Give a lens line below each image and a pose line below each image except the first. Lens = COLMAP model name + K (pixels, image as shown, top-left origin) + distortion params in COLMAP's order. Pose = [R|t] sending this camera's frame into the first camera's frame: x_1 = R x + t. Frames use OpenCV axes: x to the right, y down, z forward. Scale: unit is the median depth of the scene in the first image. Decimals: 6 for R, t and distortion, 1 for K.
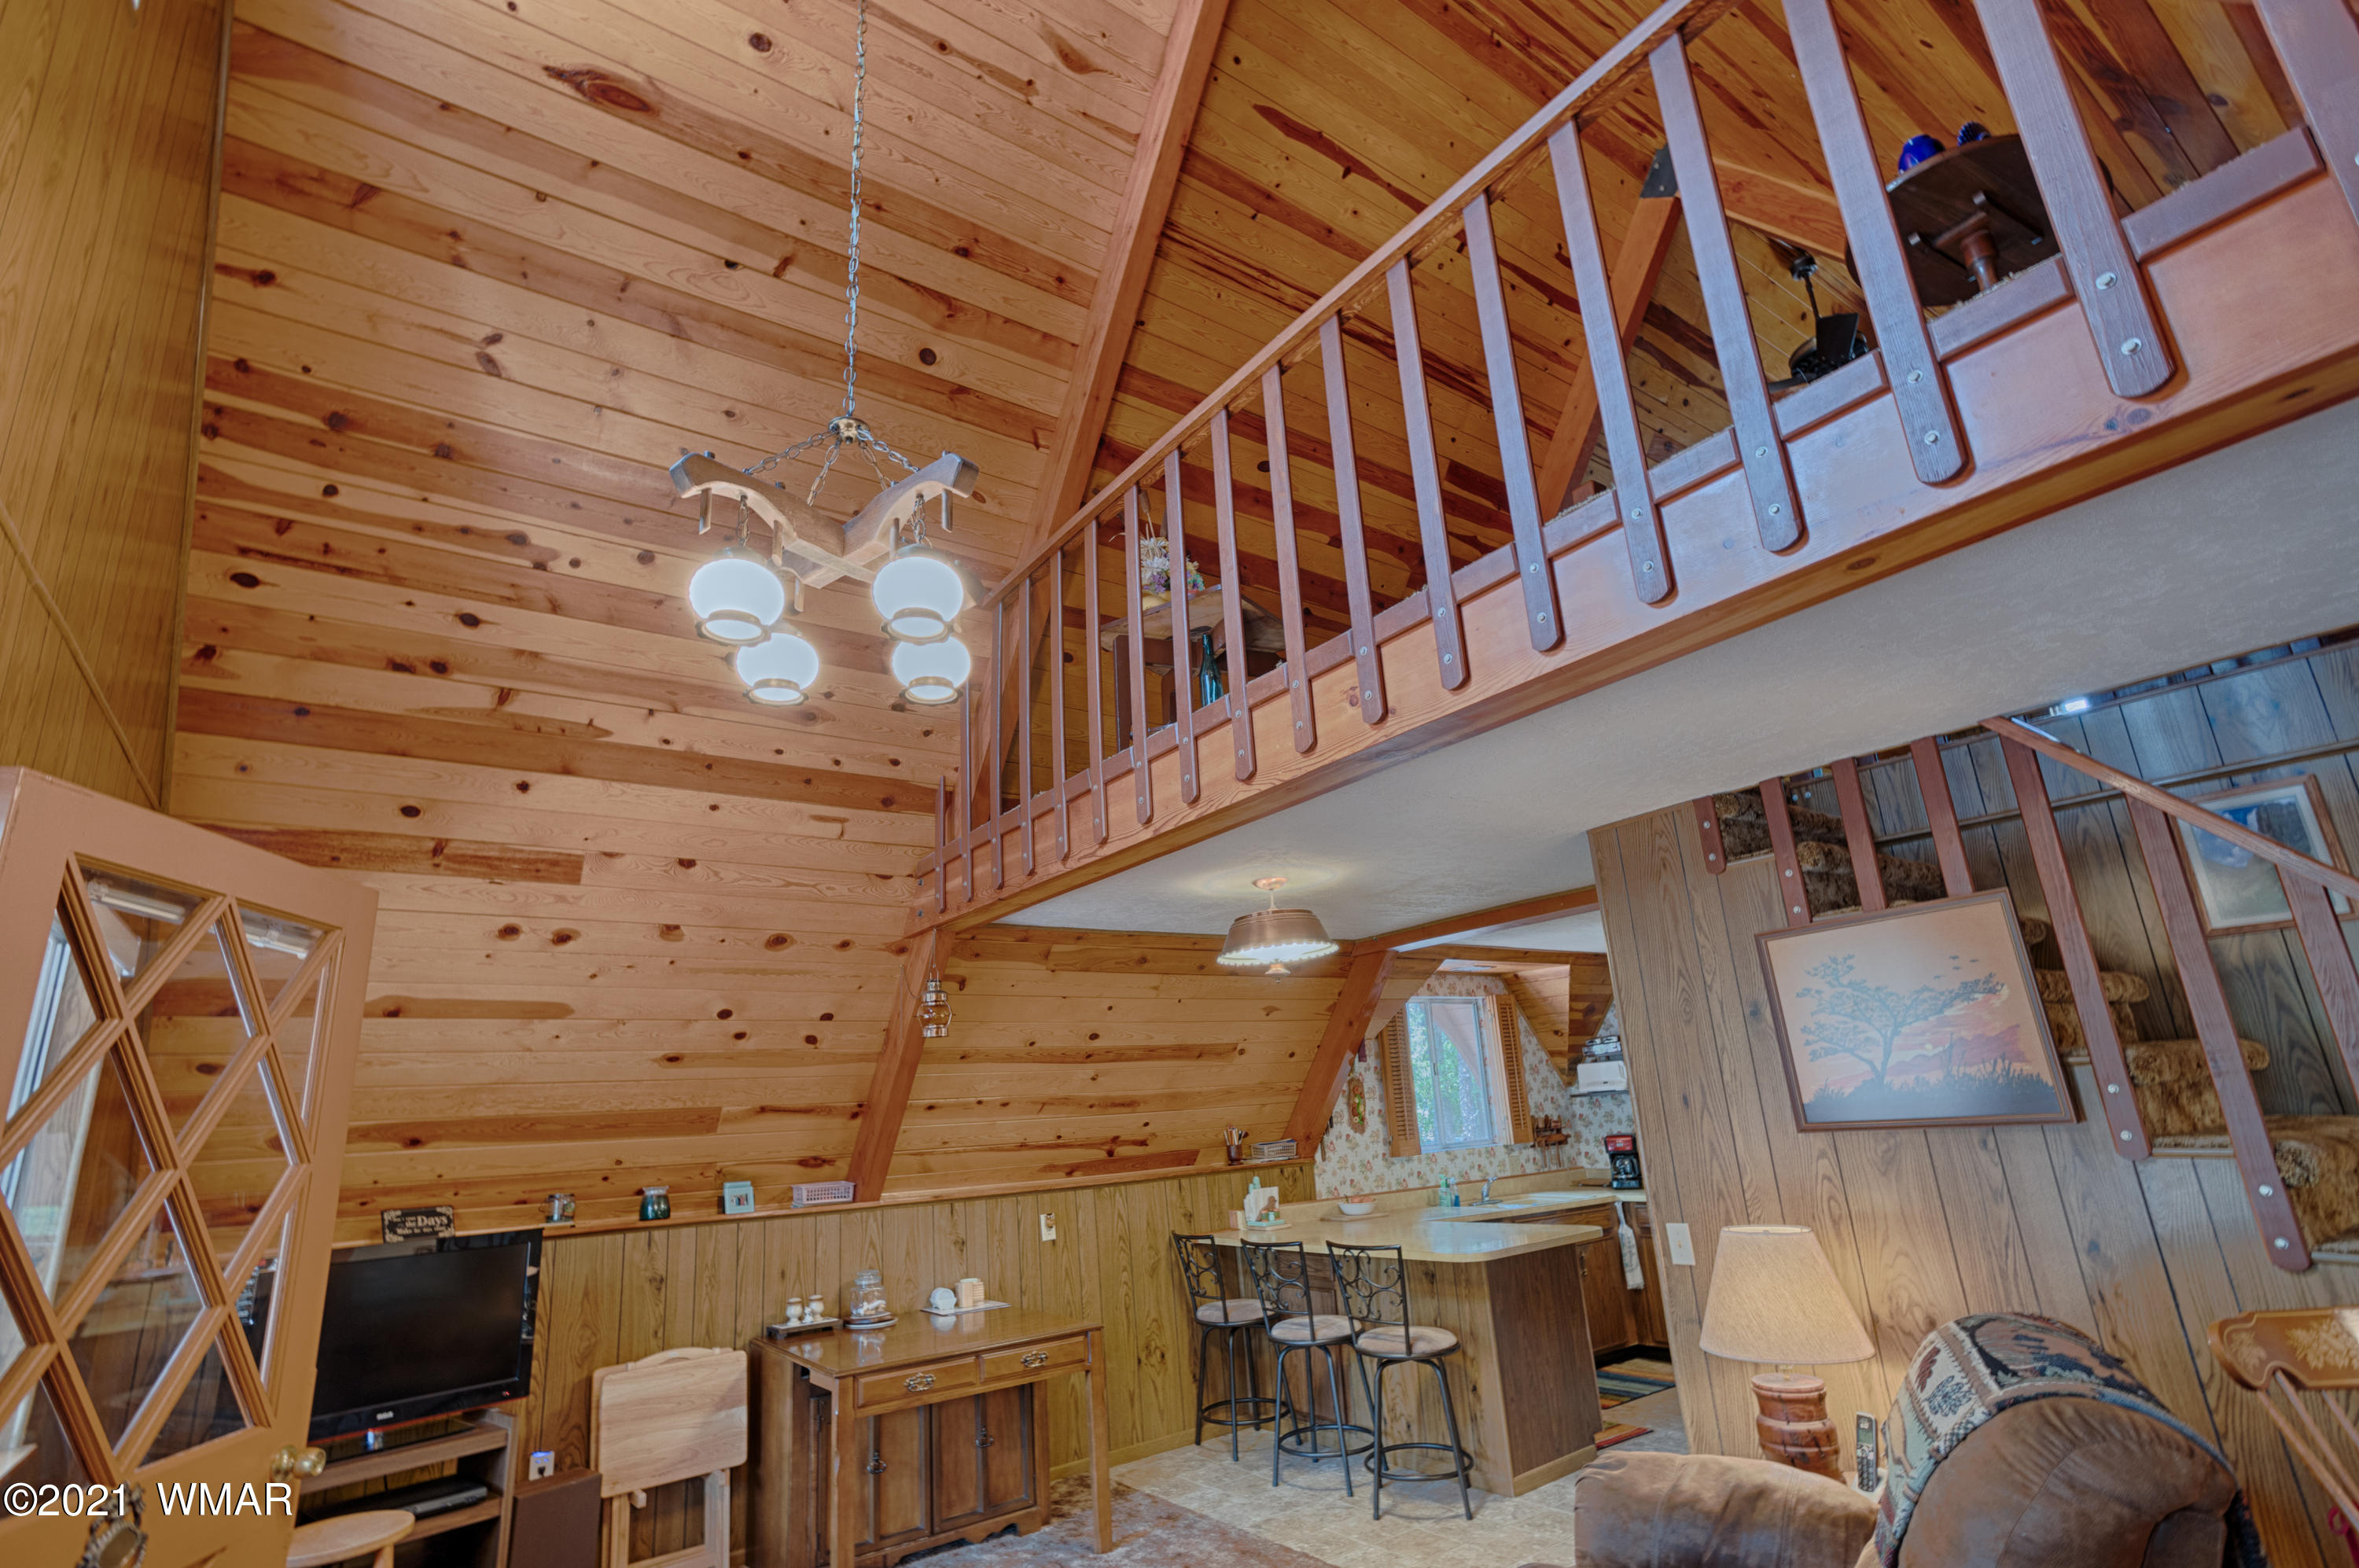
lens RADIAL K [[1131.7, 0, 1176.9], [0, 1131.7, 785.7], [0, 0, 1]] dist [-0.012349, 0.005769]
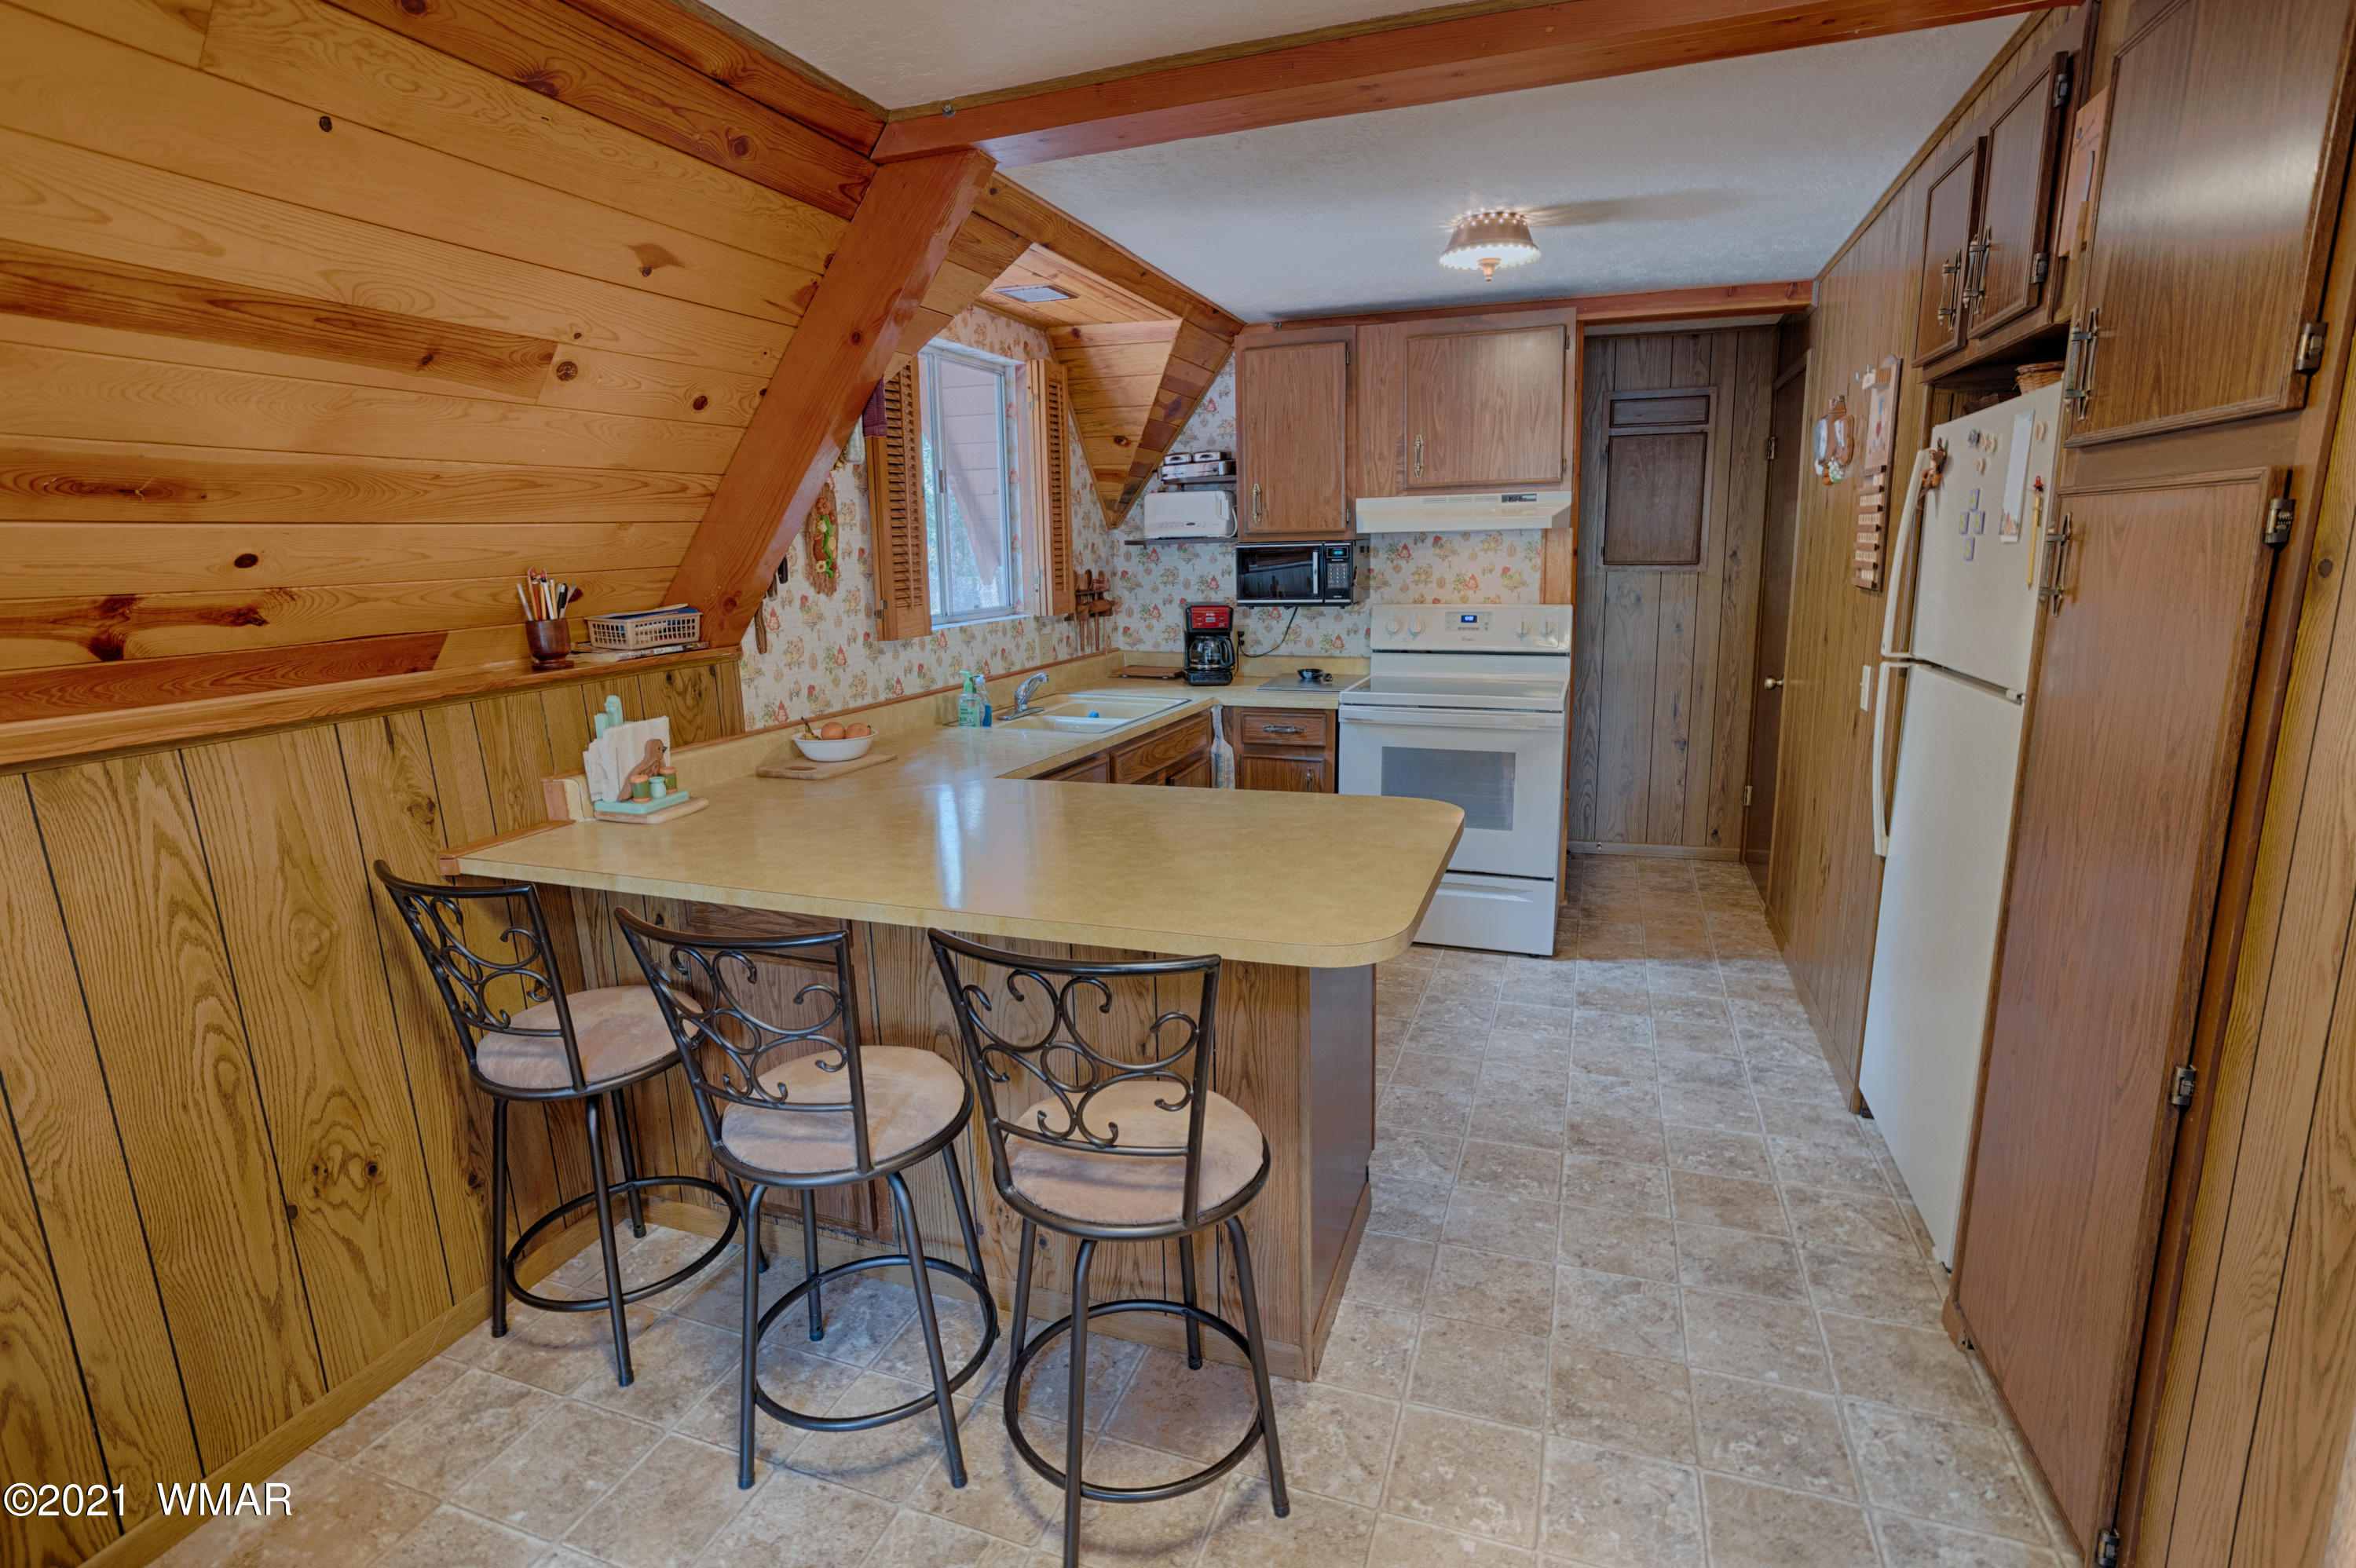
lens RADIAL K [[1130.2, 0, 1167.4], [0, 1130.2, 788.6], [0, 0, 1]] dist [-0.012349, 0.005769]
pose [[0.828368, -0.073981, 0.555277, 0.007236], [-0.189570, 0.895736, 0.402144, 0.167070], [-0.527133, -0.438388, 0.727975, 0.559444]]
